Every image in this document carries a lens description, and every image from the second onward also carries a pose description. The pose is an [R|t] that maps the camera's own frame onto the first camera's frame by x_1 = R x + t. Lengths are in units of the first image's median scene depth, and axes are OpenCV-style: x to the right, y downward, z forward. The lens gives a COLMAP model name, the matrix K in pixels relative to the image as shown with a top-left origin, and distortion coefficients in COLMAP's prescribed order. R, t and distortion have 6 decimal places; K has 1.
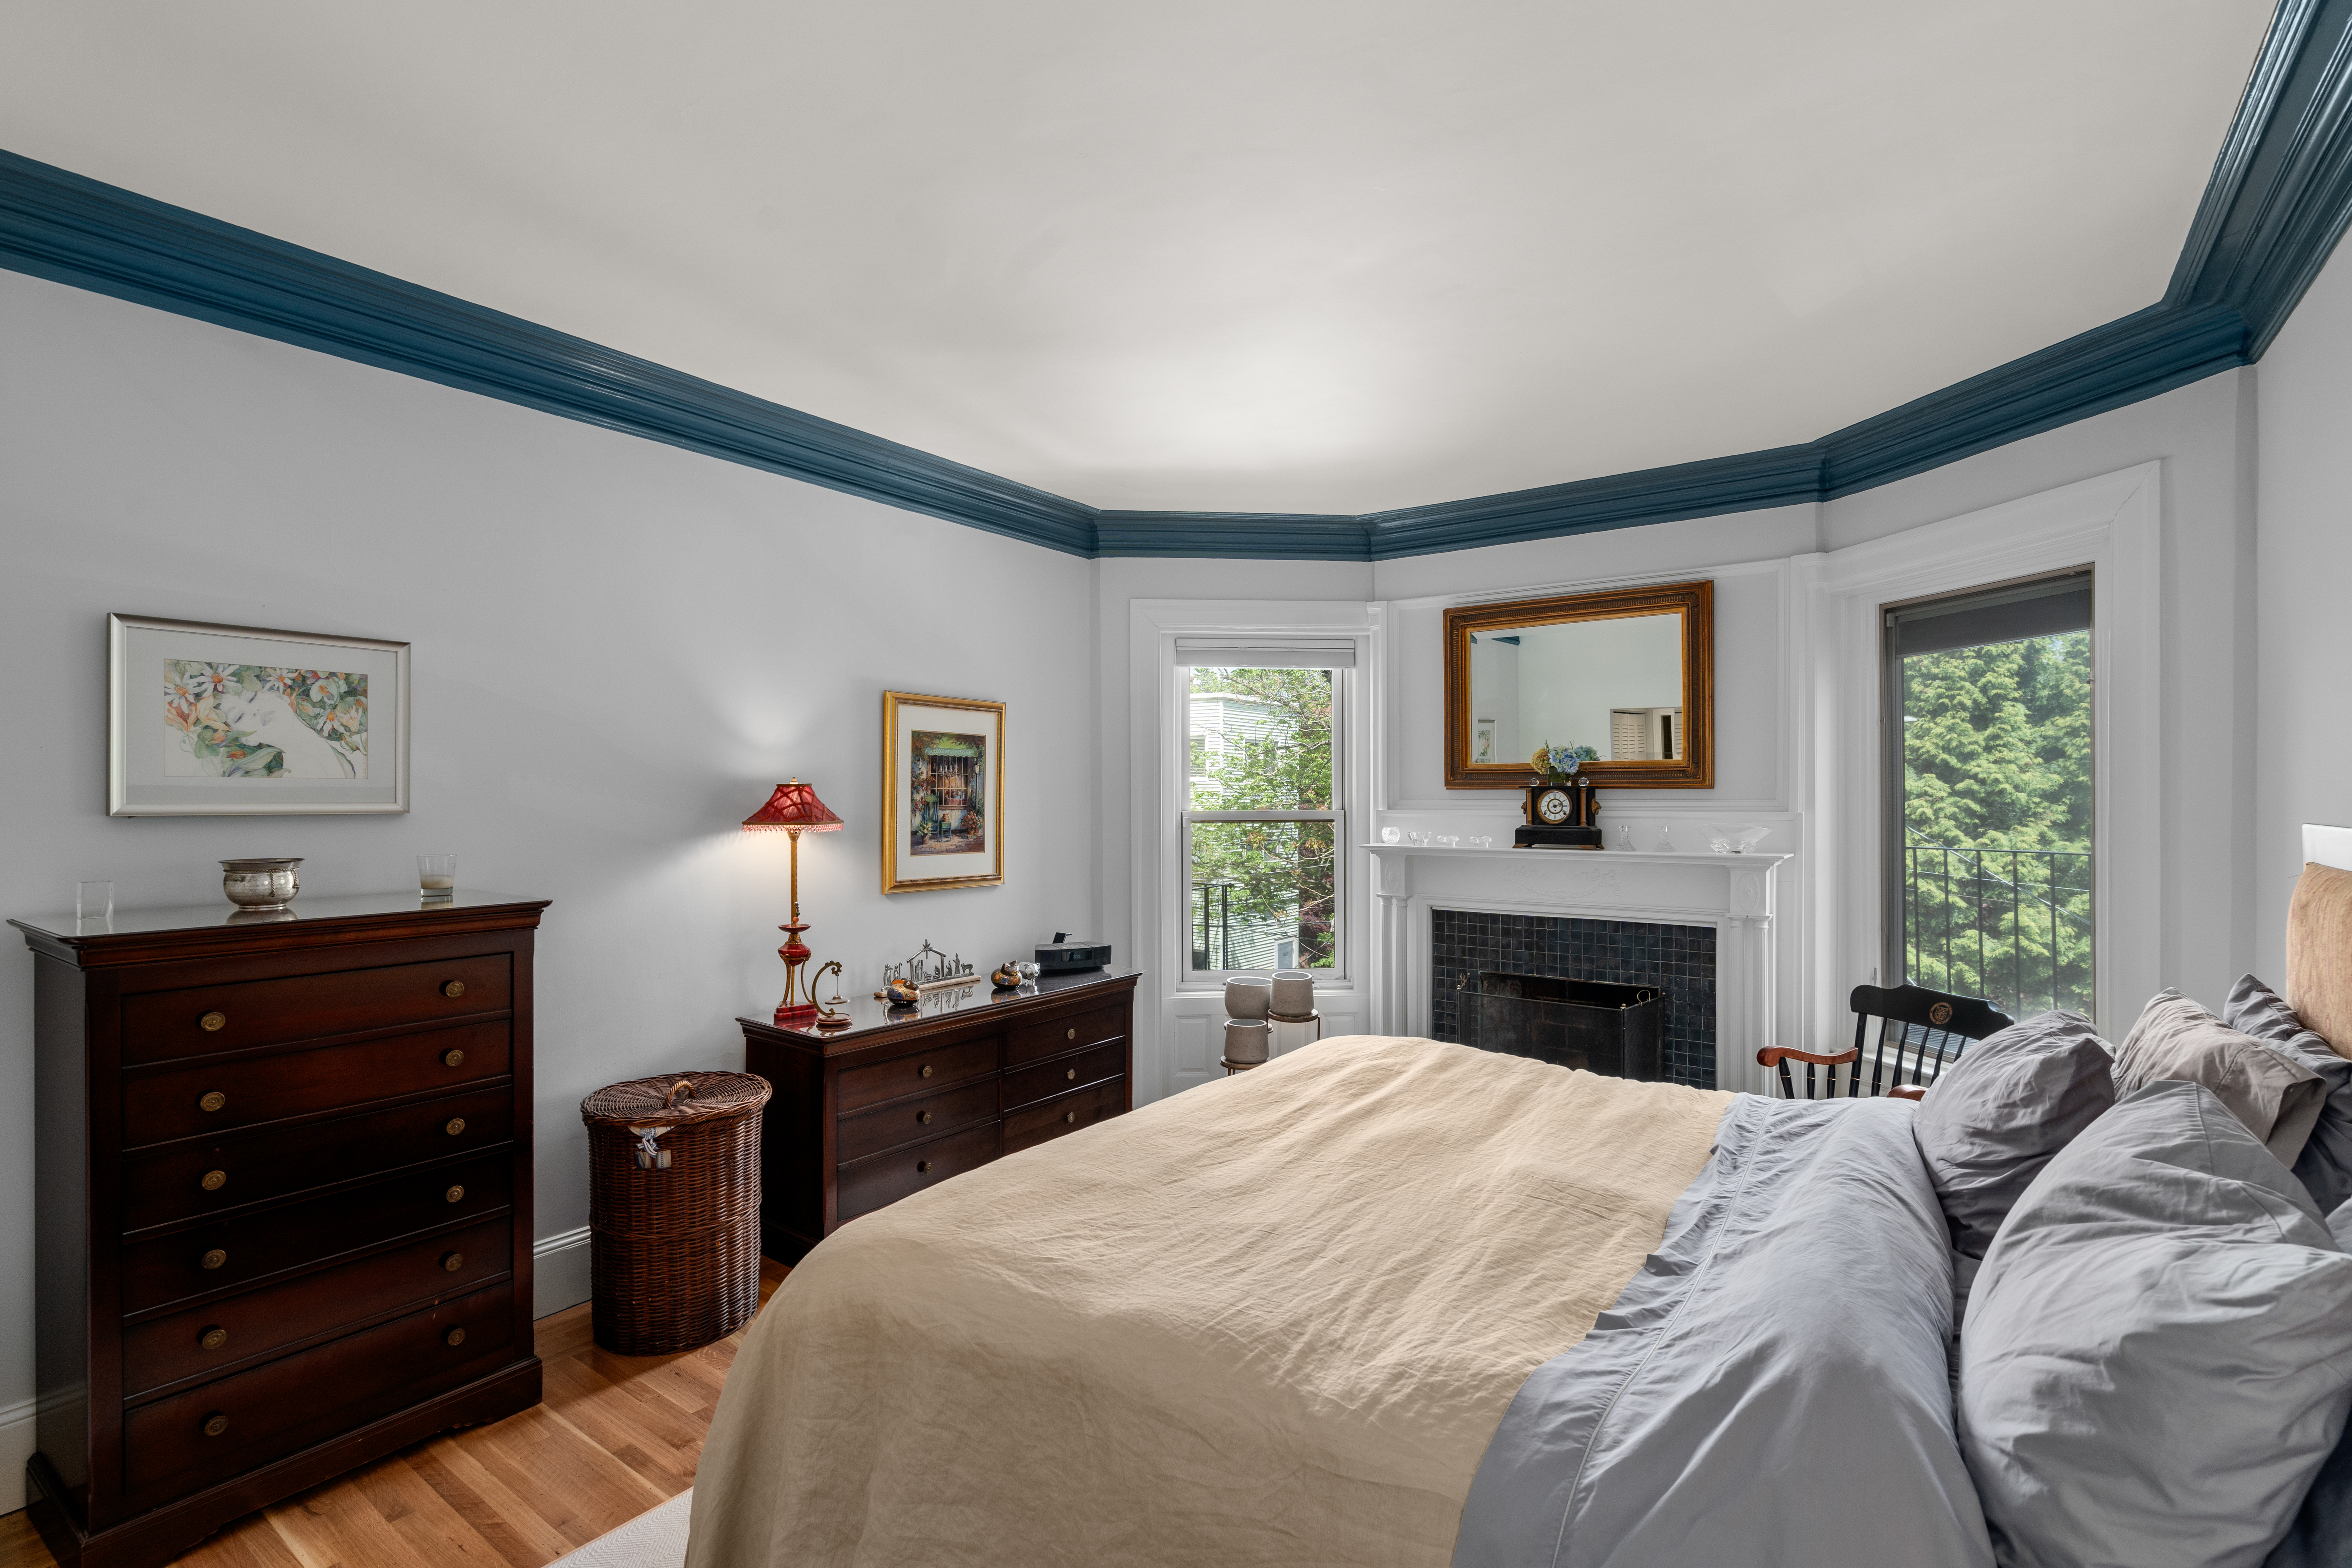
lens RADIAL K [[1089.6, 0, 1182.6], [0, 1089.6, 794.1], [0, 0, 1]] dist [-0.001357, 0.001296]
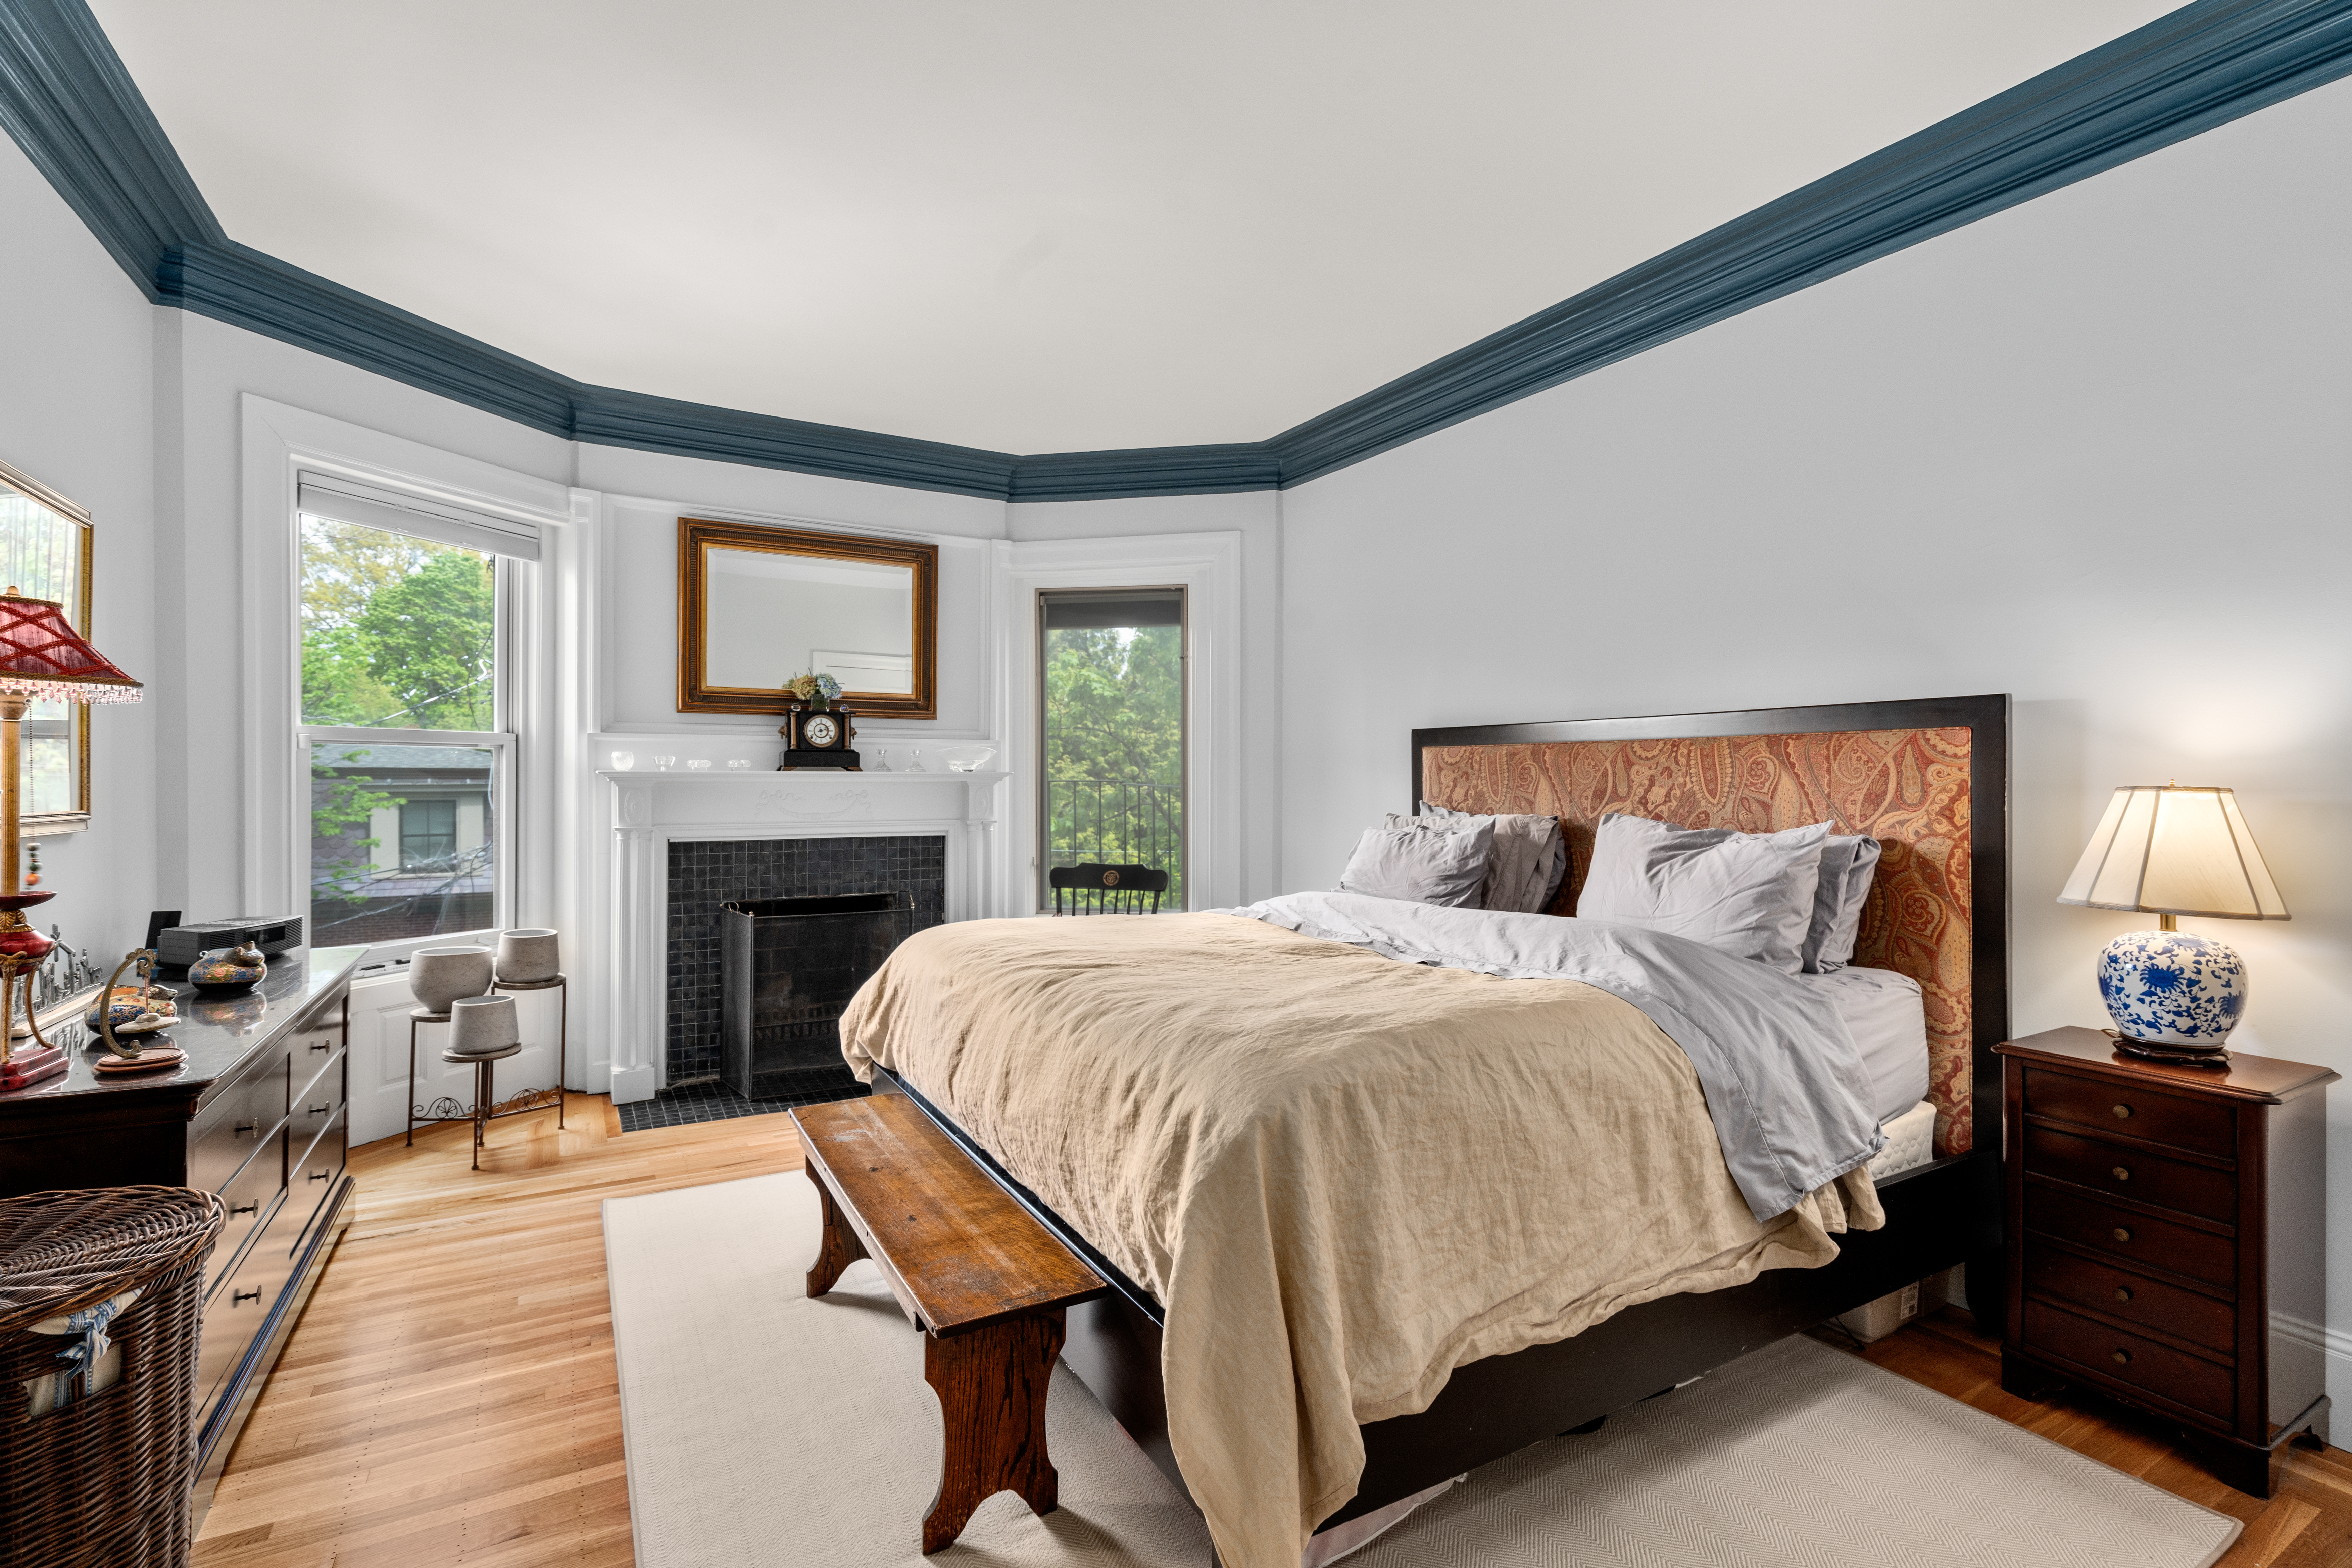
lens RADIAL K [[1089.6, 0, 1190.9], [0, 1089.6, 771.7], [0, 0, 1]] dist [-0.001357, 0.001296]
pose [[0.400412, 0.003611, 0.916328, -0.473850], [-0.003720, 0.999990, -0.002315, 0.051514], [-0.916328, -0.002482, 0.400422, 0.253953]]
